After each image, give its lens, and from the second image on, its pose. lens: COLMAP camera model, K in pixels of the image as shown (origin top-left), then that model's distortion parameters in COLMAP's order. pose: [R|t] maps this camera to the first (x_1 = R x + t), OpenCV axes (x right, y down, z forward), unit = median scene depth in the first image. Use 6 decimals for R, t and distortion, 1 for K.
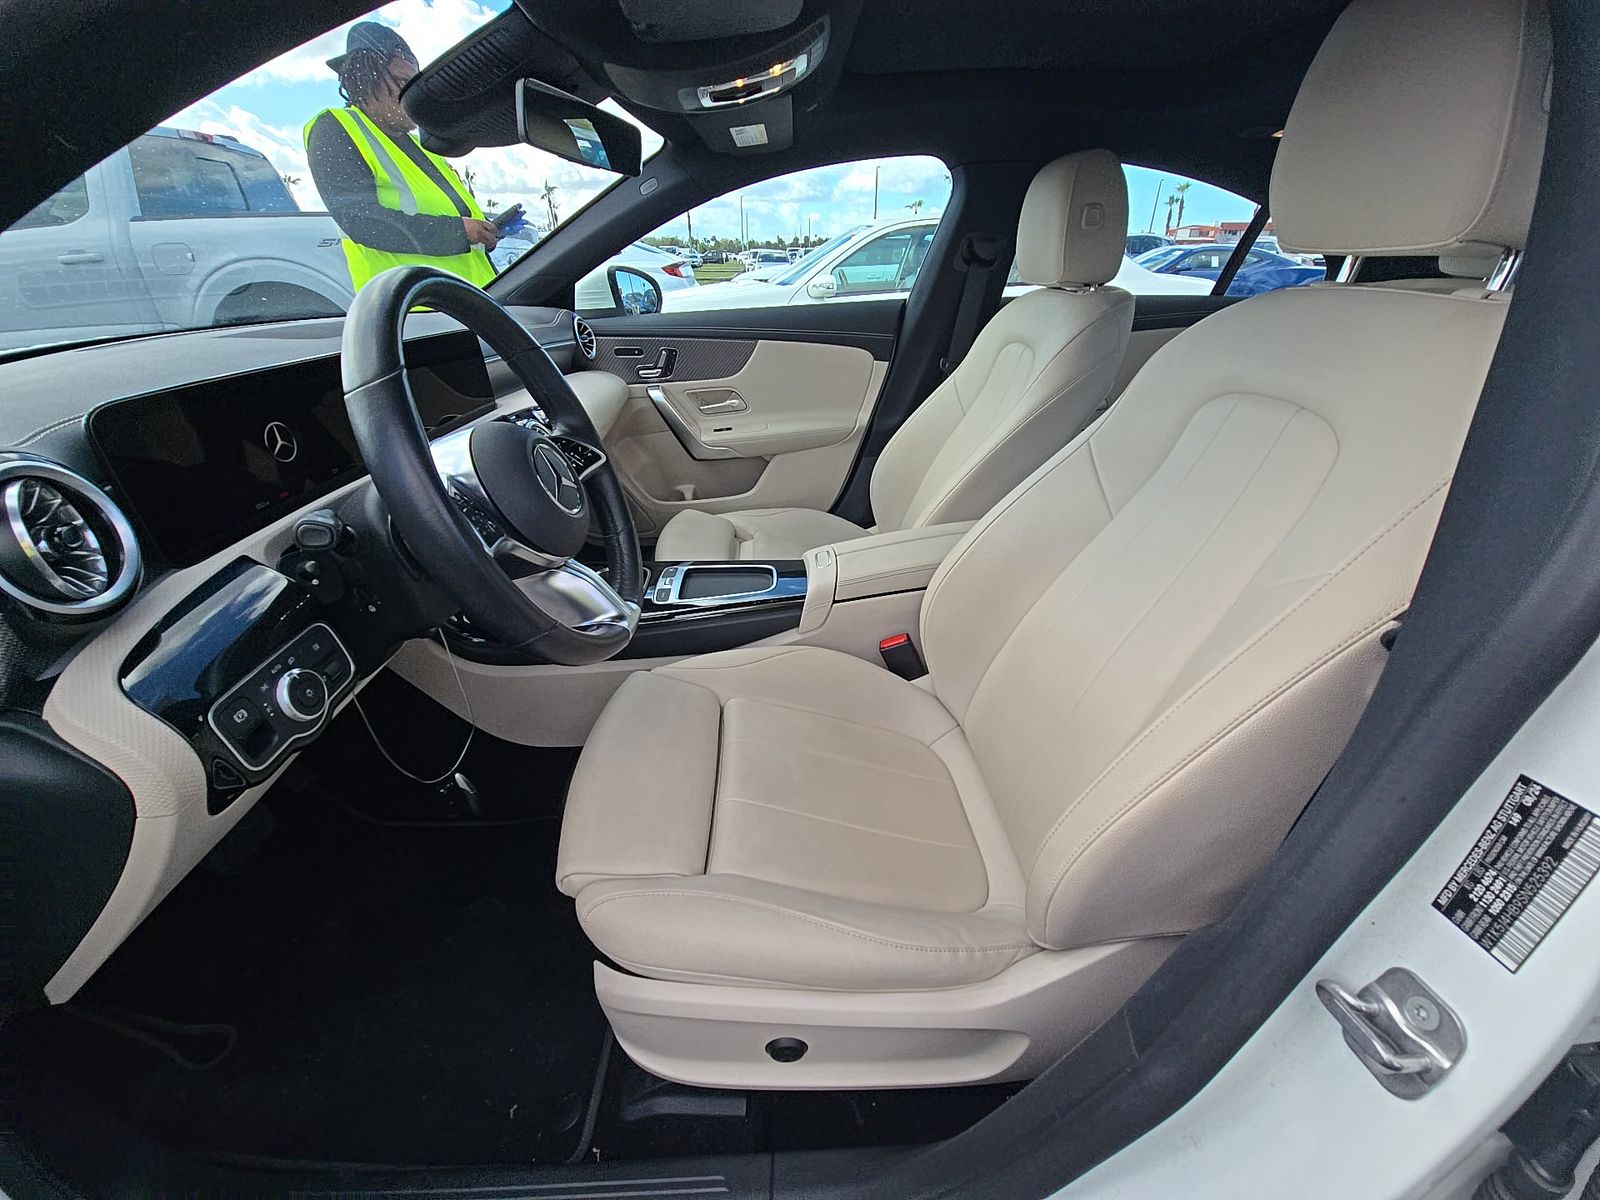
lens RADIAL K [[647.9, 0, 805.0], [0, 647.9, 588.5], [0, 0, 1]] dist [-0.000245, -0.003081]
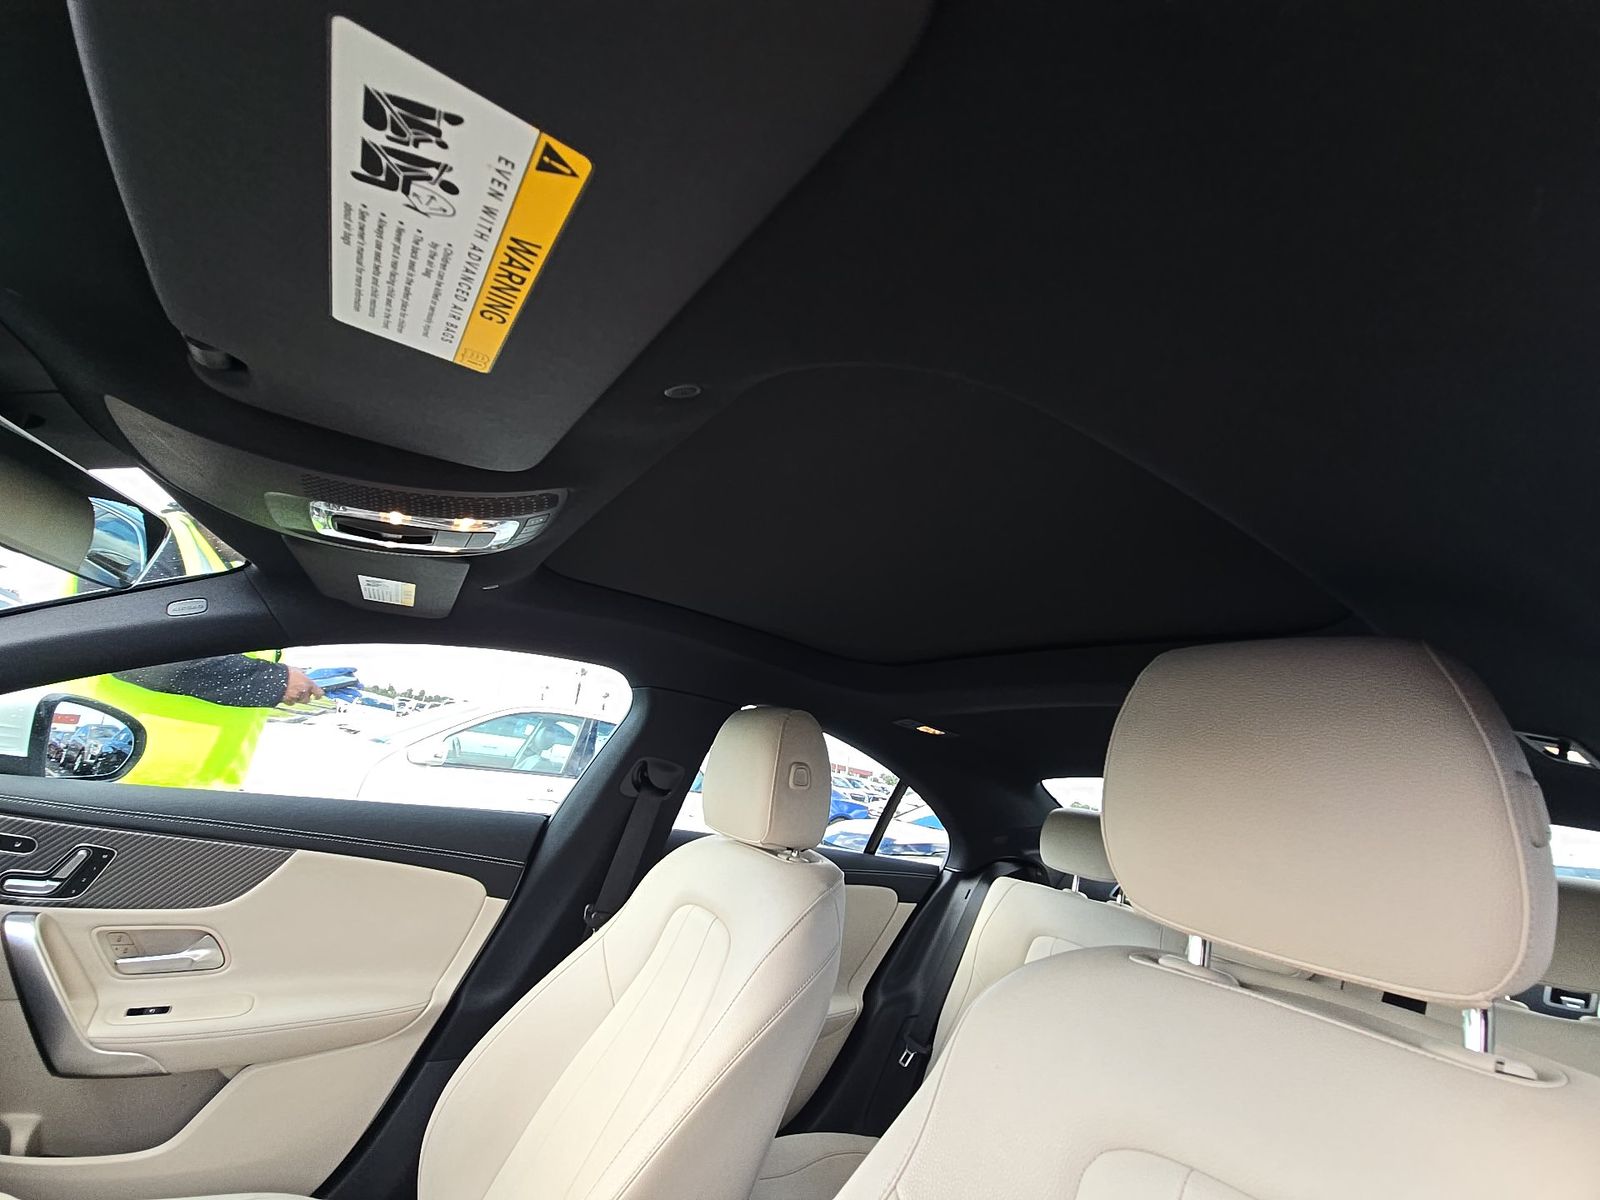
lens RADIAL K [[642.3, 0, 804.2], [0, 642.3, 586.2], [0, 0, 1]] dist [0.006430, -0.007223]
pose [[0.841664, 0.292960, 0.453626, -0.015363], [0.077601, 0.765708, -0.638490, -0.144052], [-0.534397, 0.572596, 0.621734, 0.207315]]
